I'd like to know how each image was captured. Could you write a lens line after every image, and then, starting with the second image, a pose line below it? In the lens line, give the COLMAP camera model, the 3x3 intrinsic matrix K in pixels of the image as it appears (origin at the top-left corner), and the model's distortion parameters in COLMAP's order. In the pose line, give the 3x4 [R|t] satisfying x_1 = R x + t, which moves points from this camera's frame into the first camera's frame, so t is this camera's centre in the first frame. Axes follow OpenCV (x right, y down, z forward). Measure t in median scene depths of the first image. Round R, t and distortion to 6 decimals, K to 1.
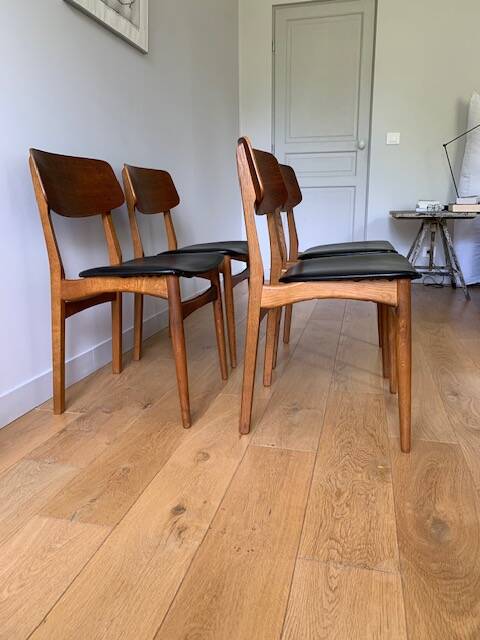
lens RADIAL K [[483.9, 0, 241.2], [0, 483.9, 373.7], [0, 0, 1]] dist [0.065088, -0.141646]
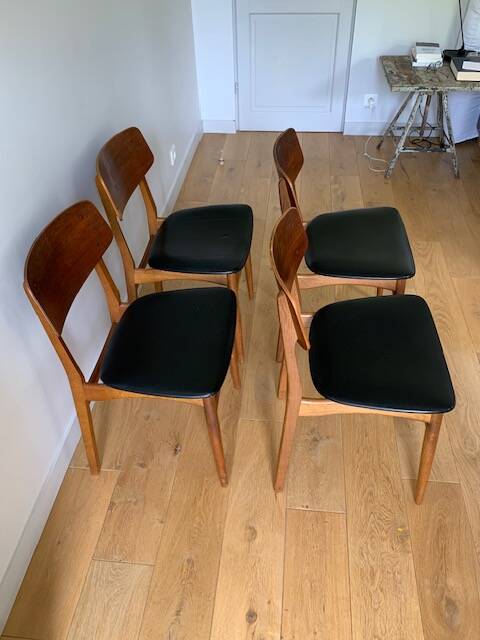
lens RADIAL K [[498.9, 0, 249.8], [0, 498.9, 370.4], [0, 0, 1]] dist [0.000658, 0.004666]
pose [[0.989128, -0.110603, 0.096917, -0.169164], [0.055345, 0.890566, 0.451475, -0.778261], [-0.136246, -0.441202, 0.887005, 0.129167]]
